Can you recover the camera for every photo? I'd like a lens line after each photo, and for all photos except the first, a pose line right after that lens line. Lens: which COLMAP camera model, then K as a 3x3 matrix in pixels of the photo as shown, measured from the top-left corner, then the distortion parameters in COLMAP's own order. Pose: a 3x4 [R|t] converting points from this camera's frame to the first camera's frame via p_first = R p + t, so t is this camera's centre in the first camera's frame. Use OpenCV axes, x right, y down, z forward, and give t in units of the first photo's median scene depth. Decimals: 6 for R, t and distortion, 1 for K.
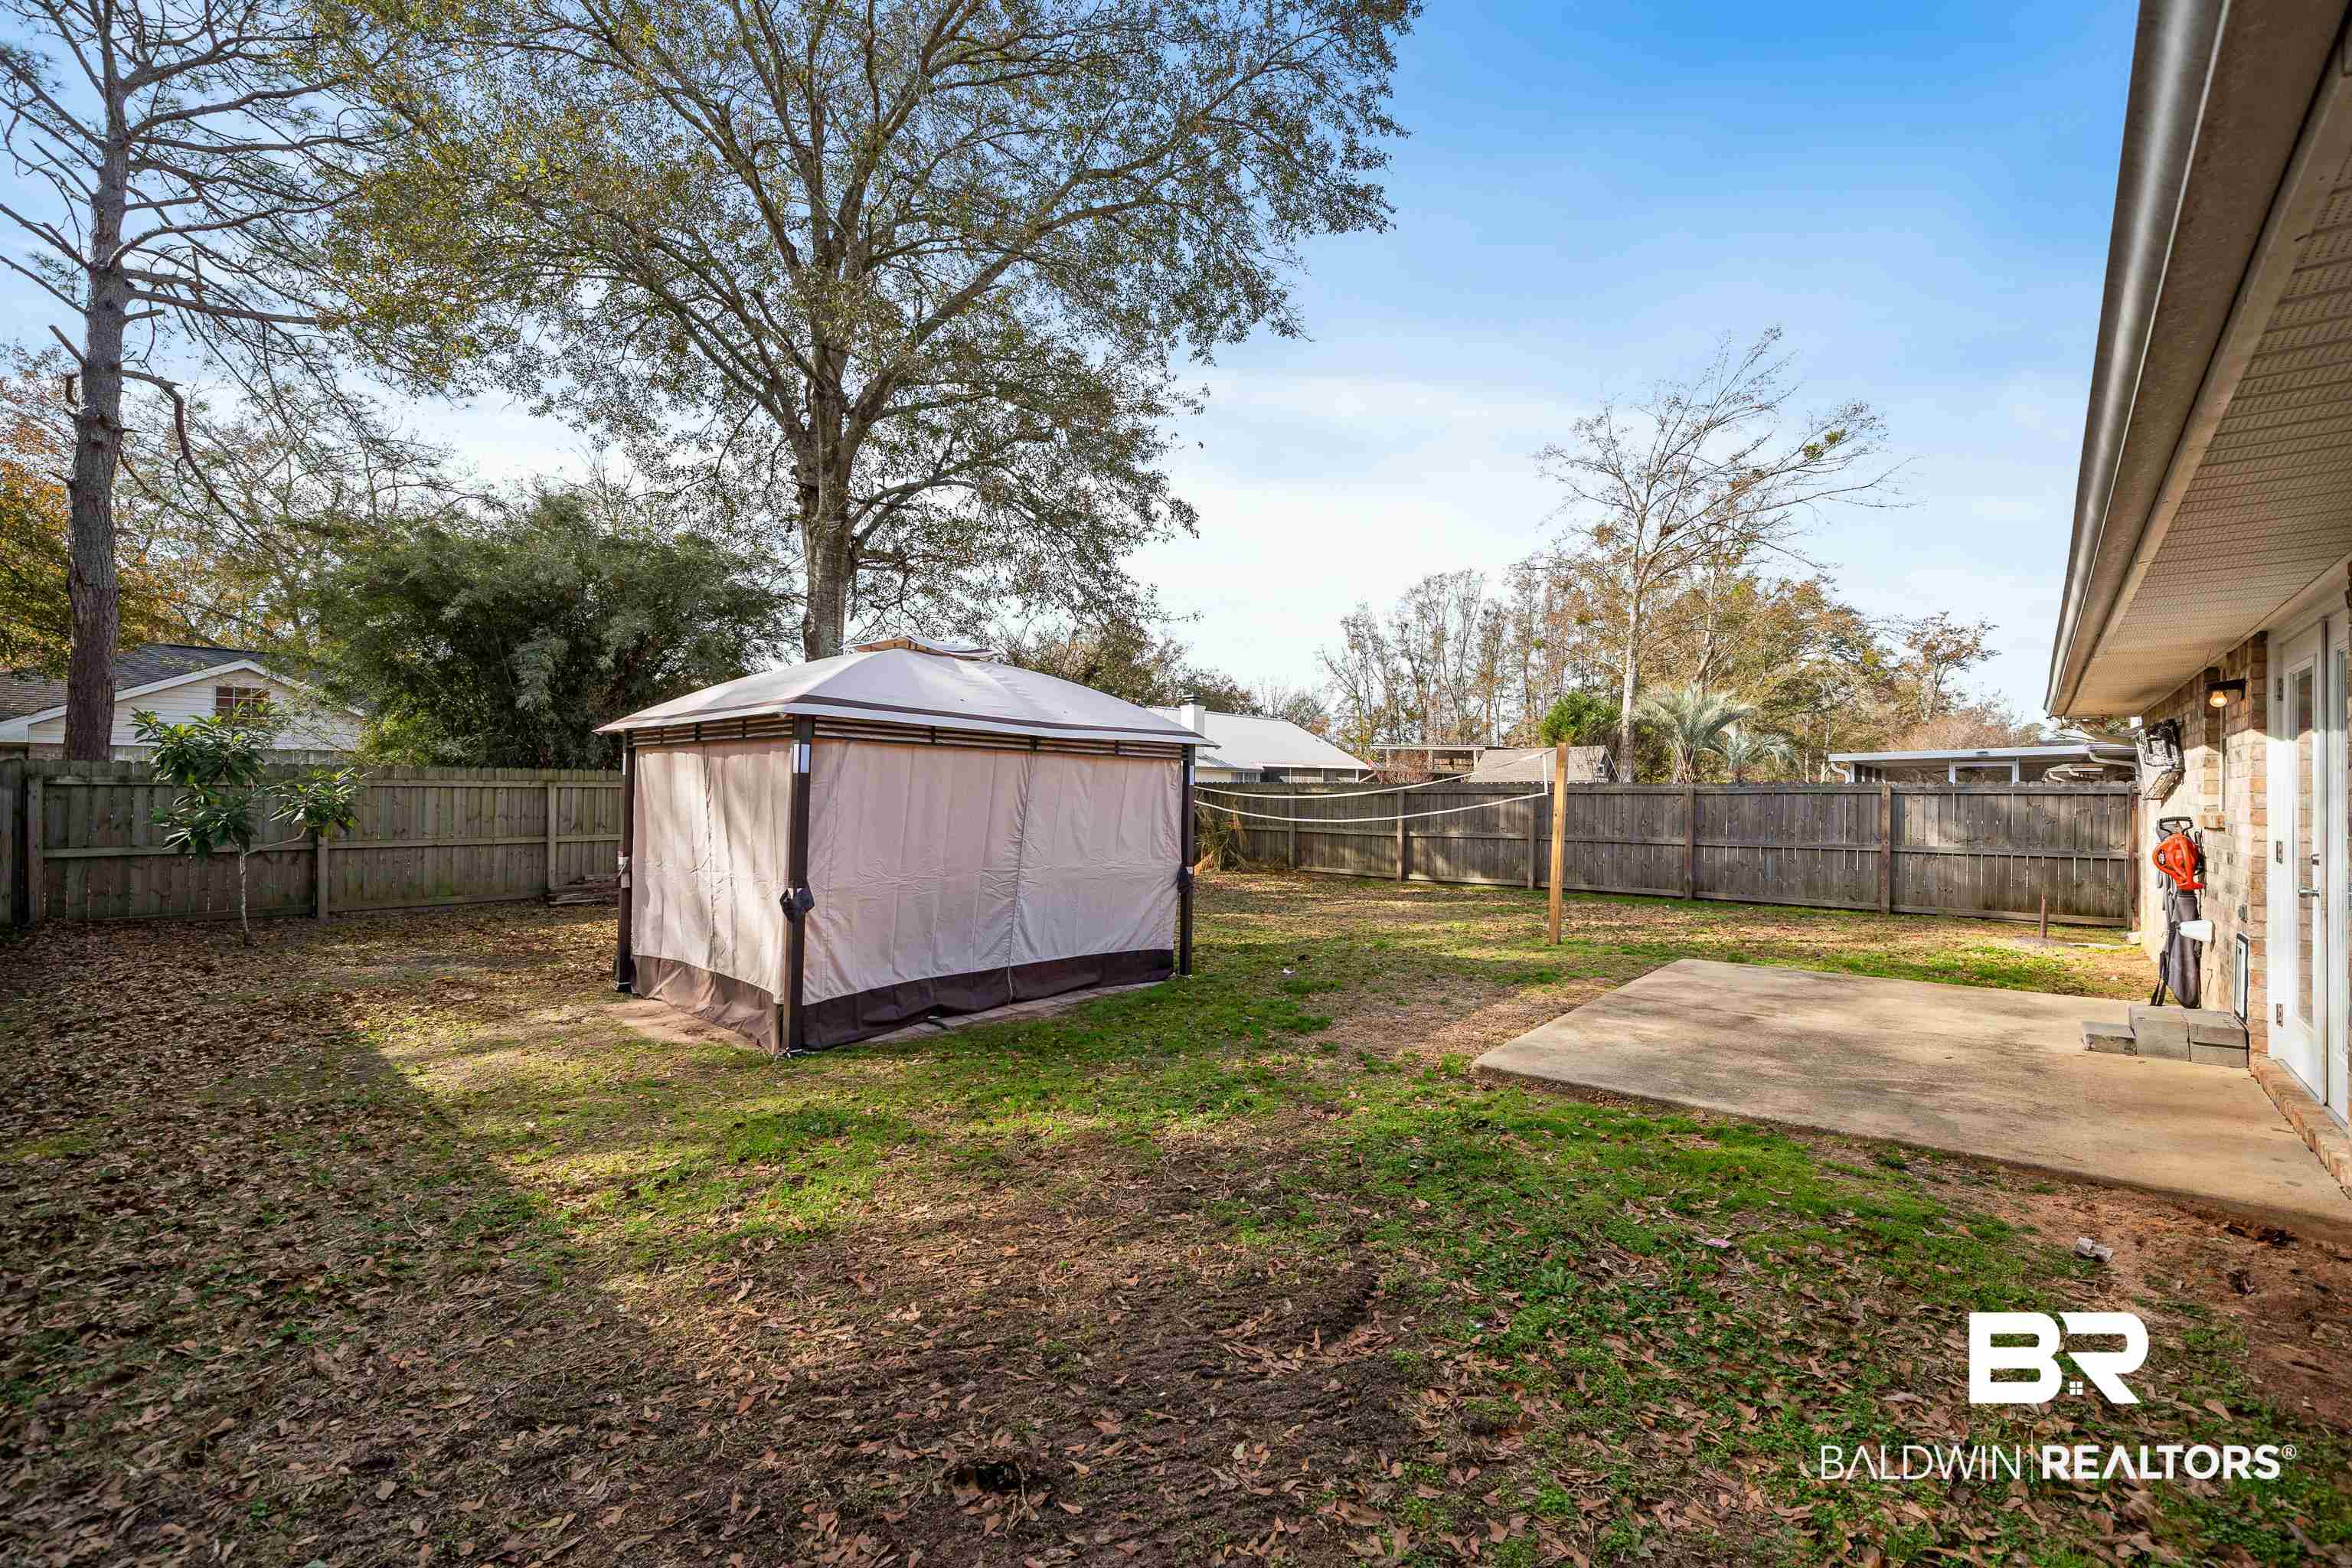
lens RADIAL K [[950.3, 0, 1165.1], [0, 950.3, 786.0], [0, 0, 1]] dist [0.000813, 0.000101]
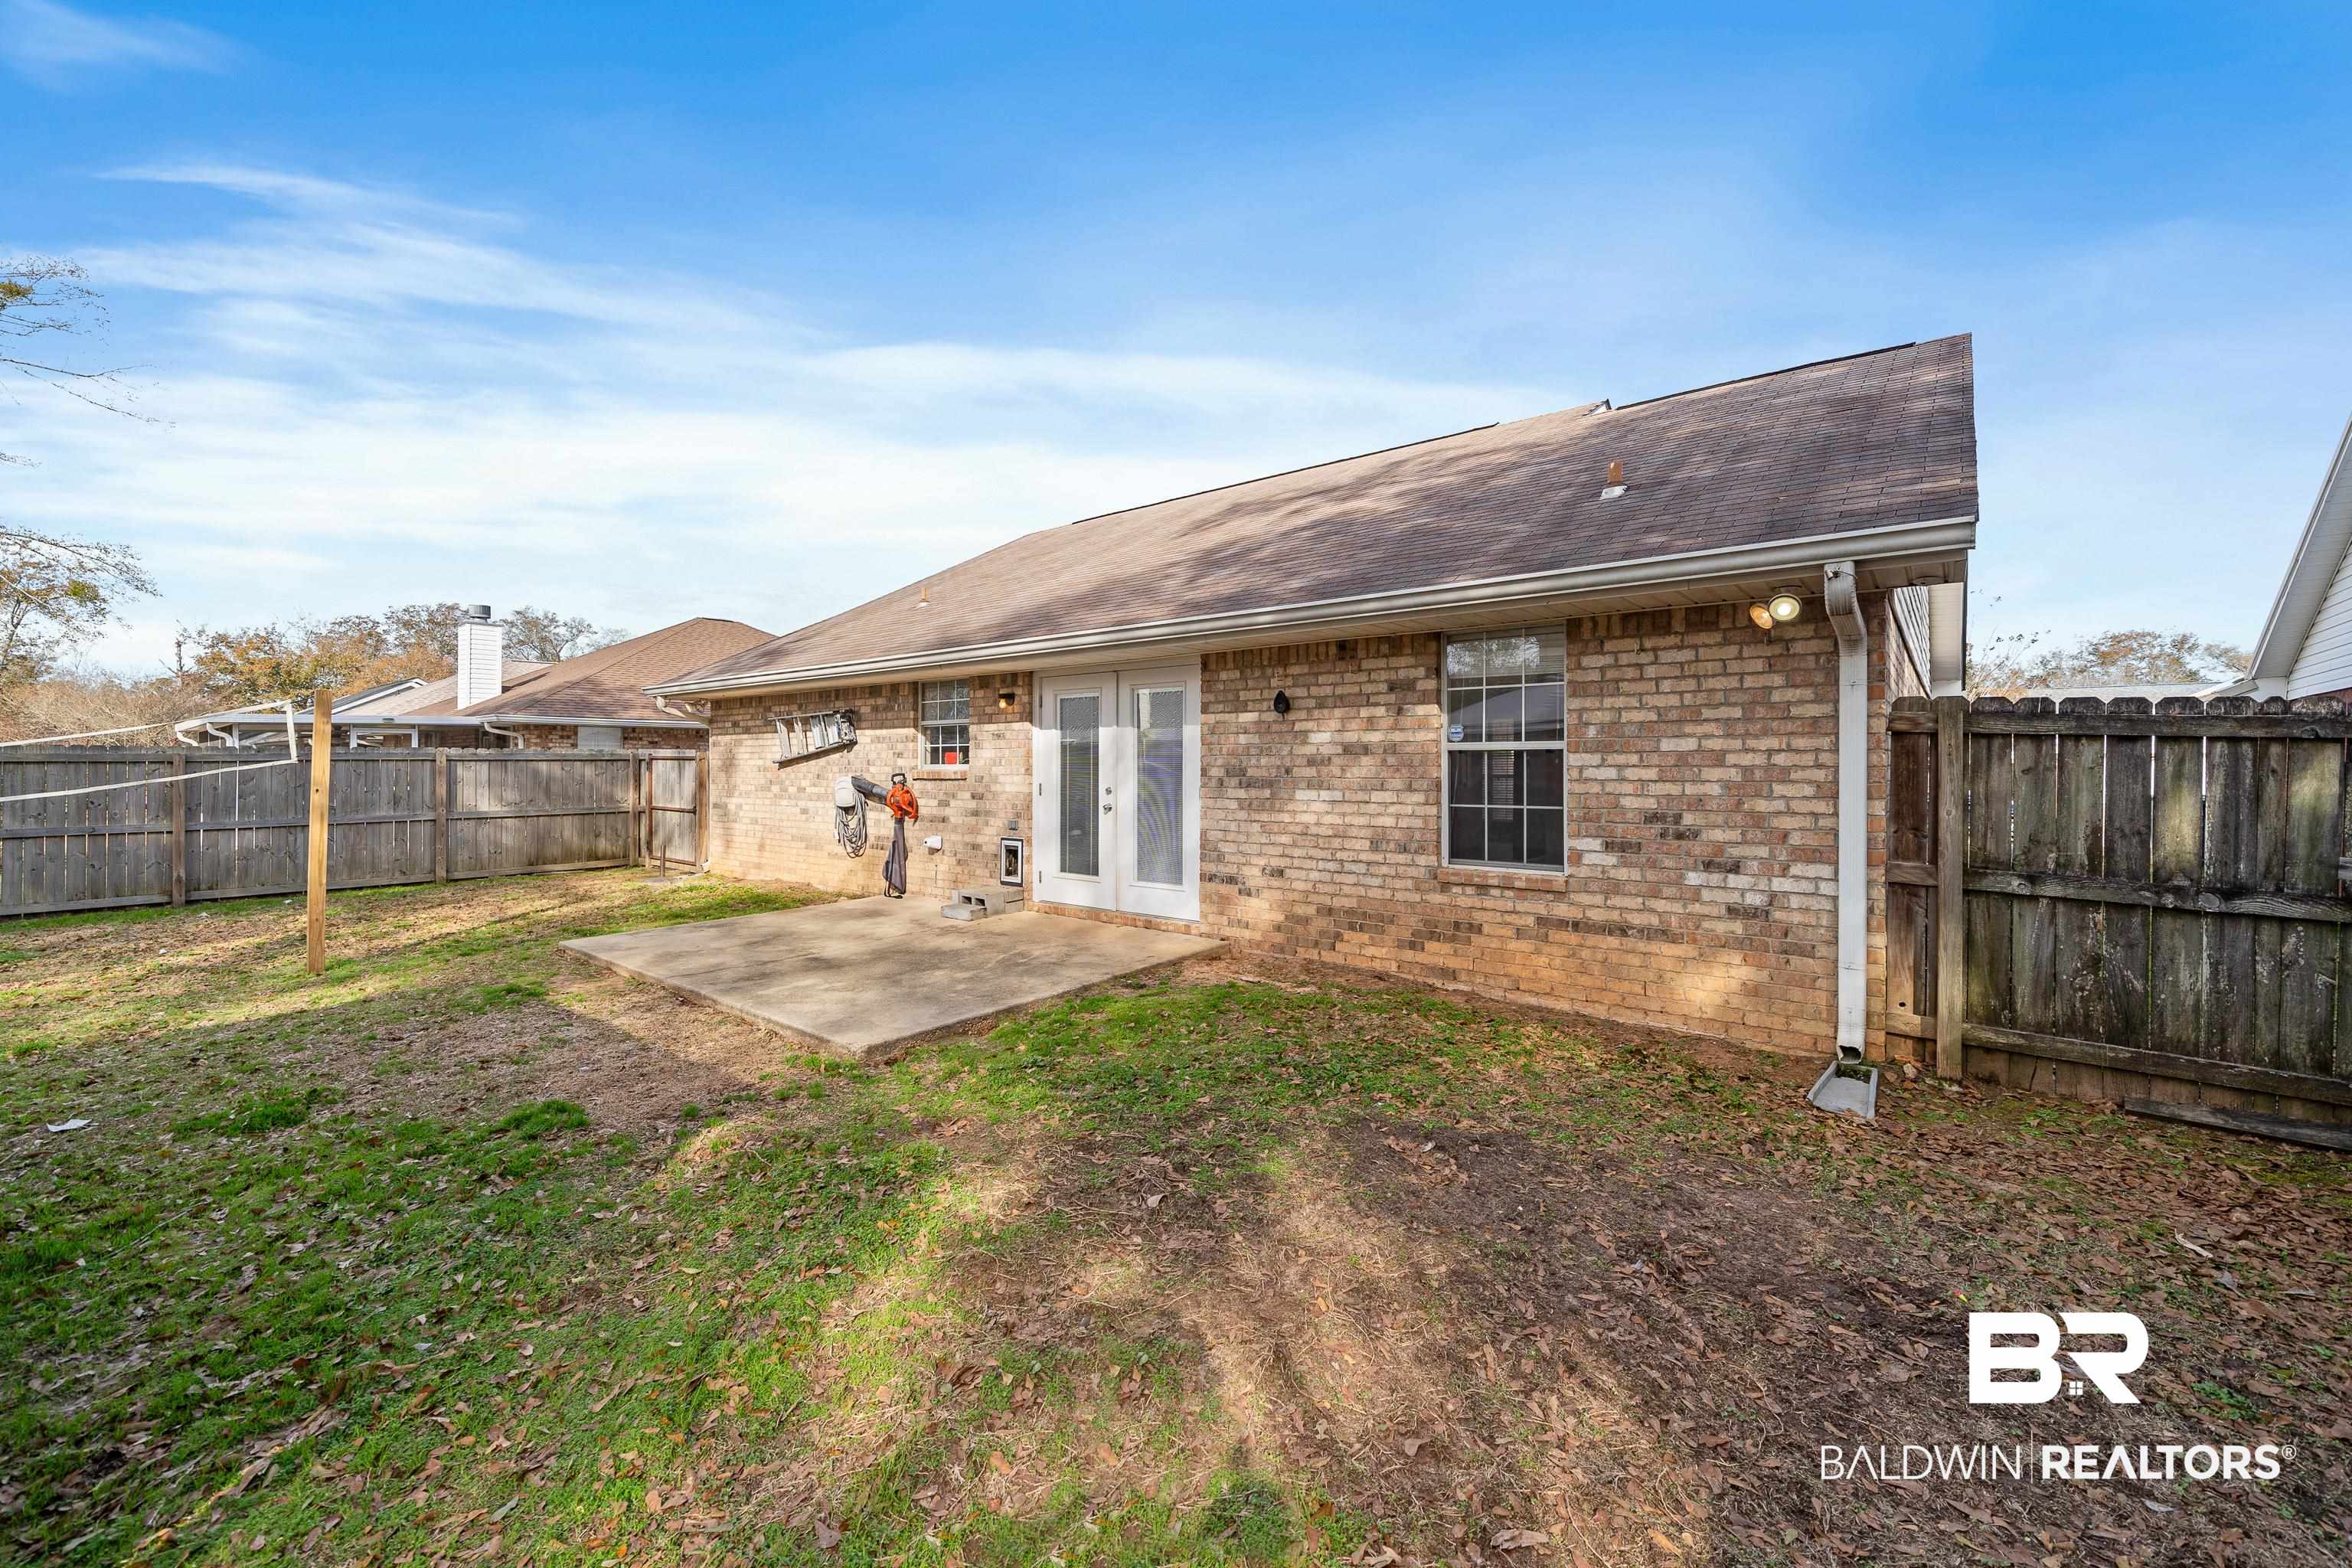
lens RADIAL K [[950.3, 0, 1165.1], [0, 950.3, 786.0], [0, 0, 1]] dist [0.000813, 0.000101]
pose [[-0.040027, -0.028910, 0.998780, -0.081525], [-0.004995, 0.999575, 0.028733, 0.000889], [-0.999186, -0.003839, -0.040154, 0.098542]]
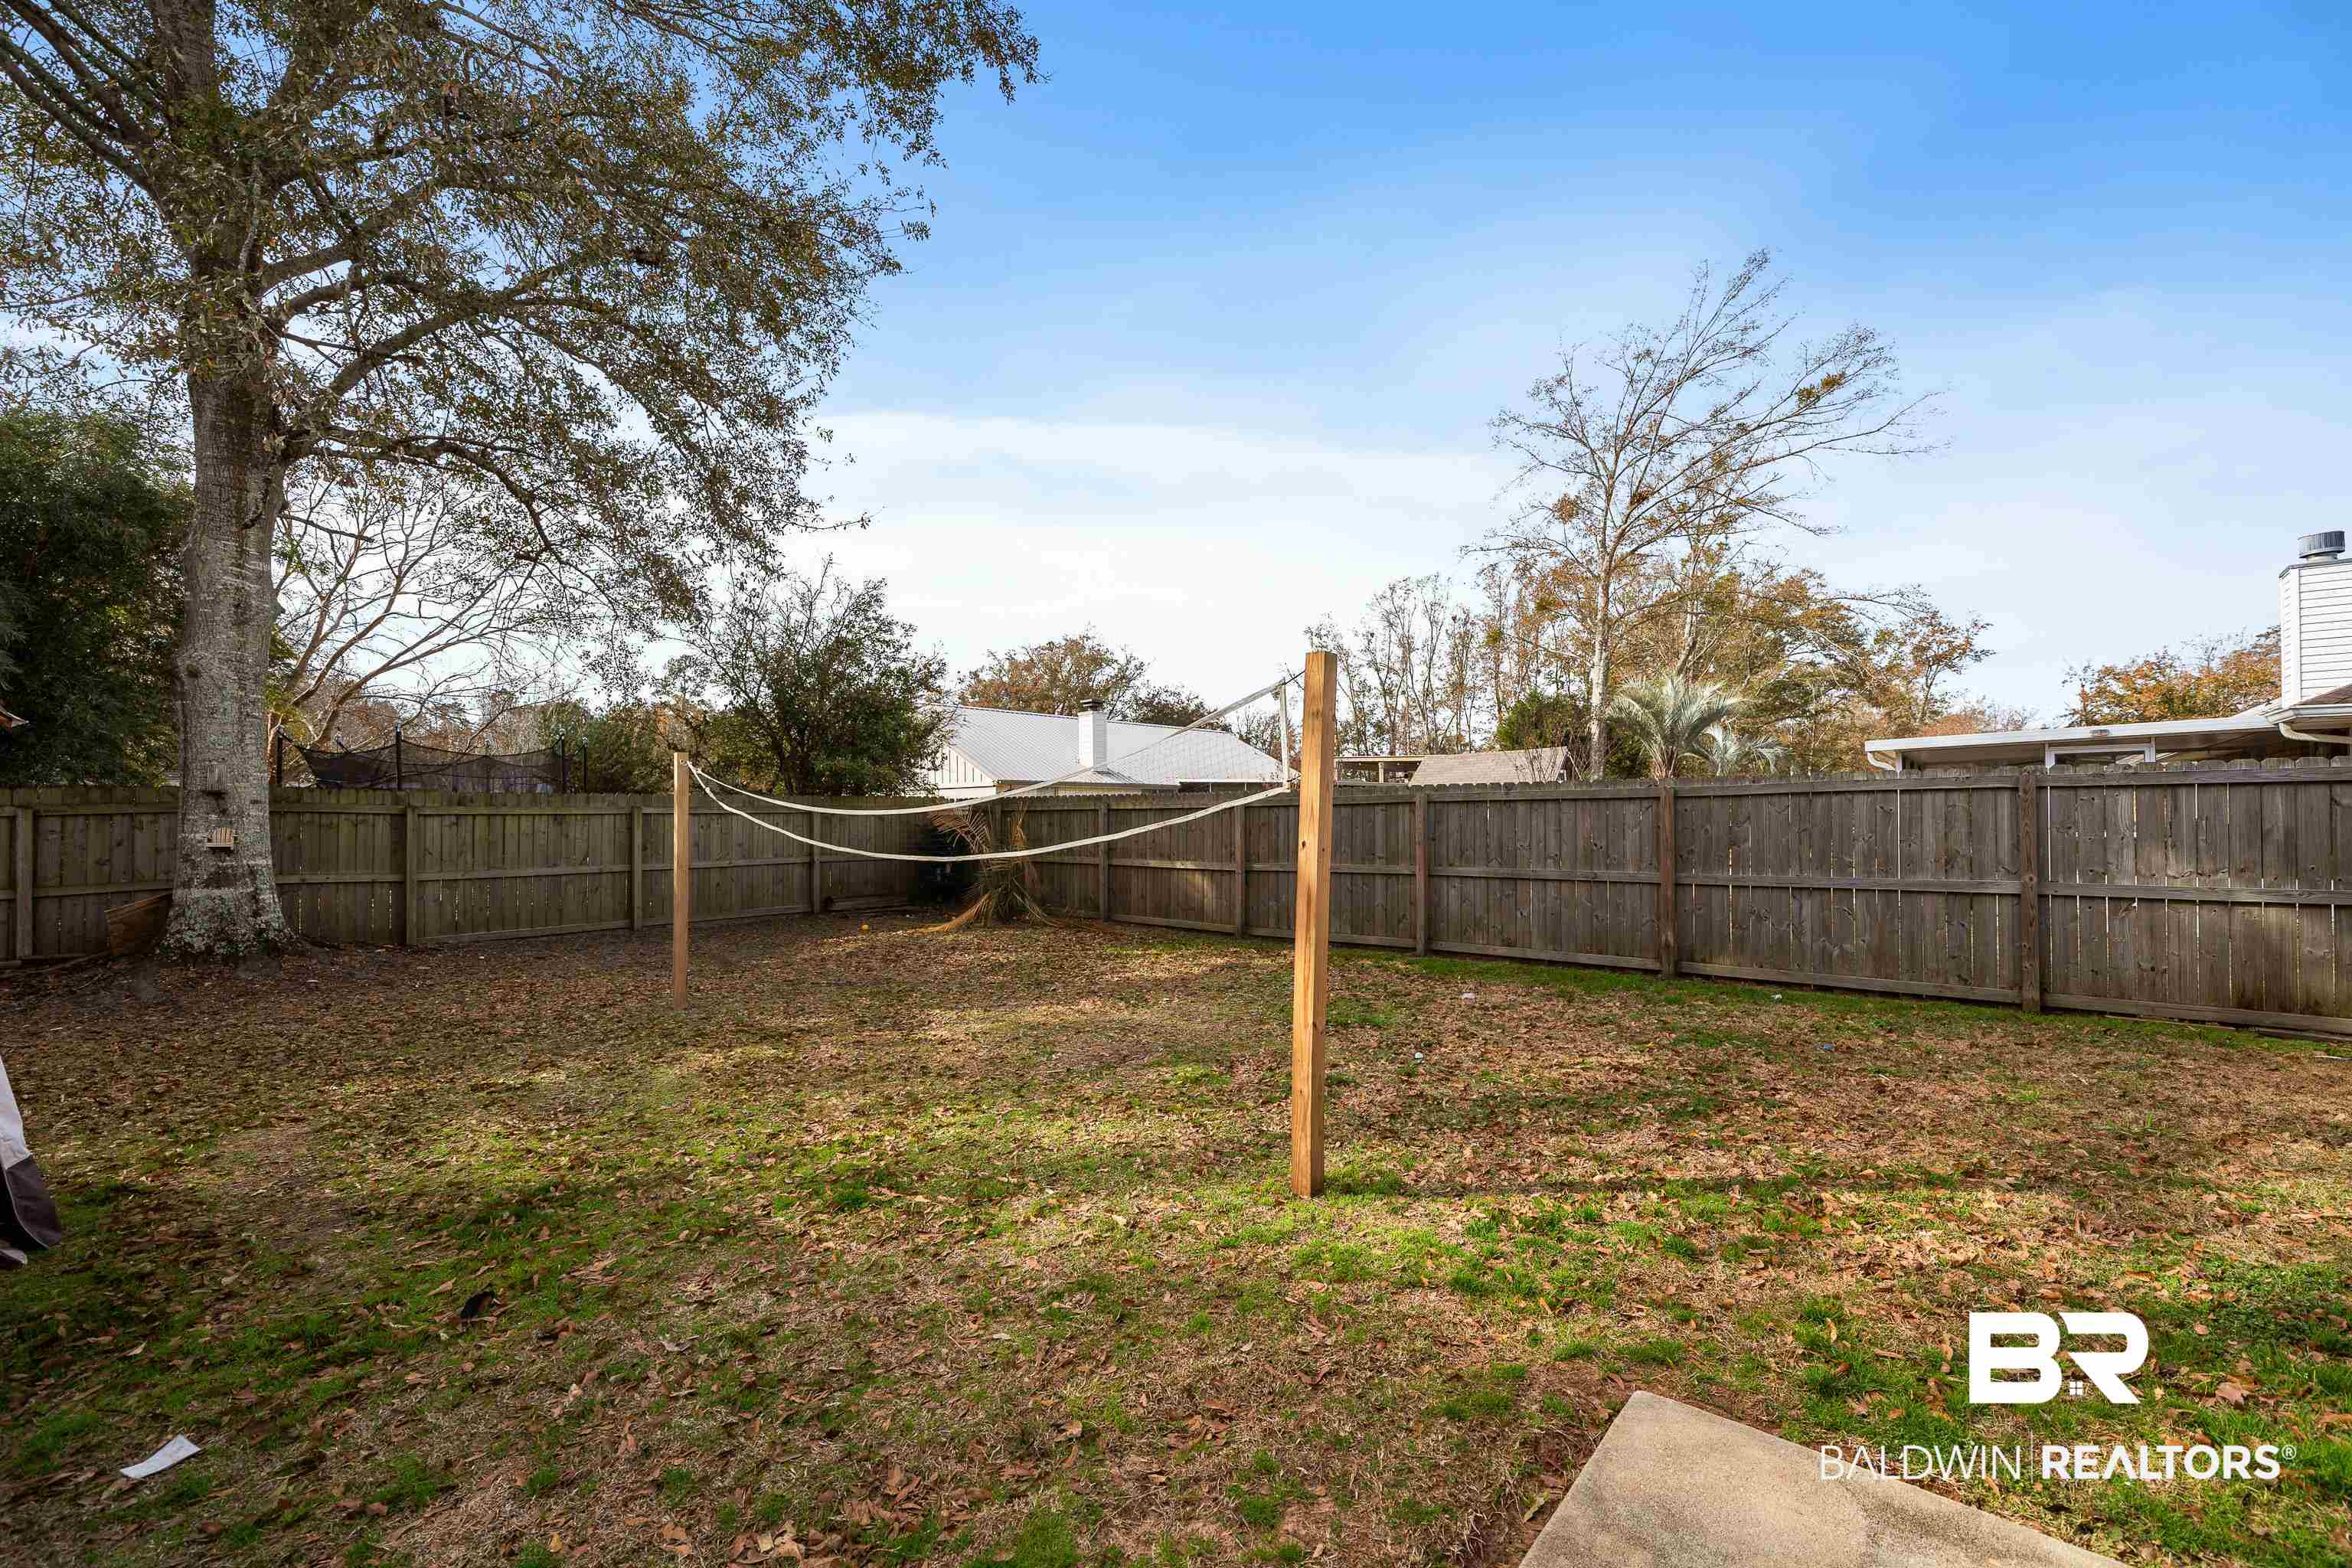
lens RADIAL K [[925.8, 0, 1174.9], [0, 925.8, 803.0], [0, 0, 1]] dist [-0.001863, -0.000129]
pose [[0.999810, -0.016304, 0.010714, 0.089836], [0.016374, 0.999845, -0.006530, 0.004088], [-0.010606, 0.006704, 0.999921, 0.160297]]
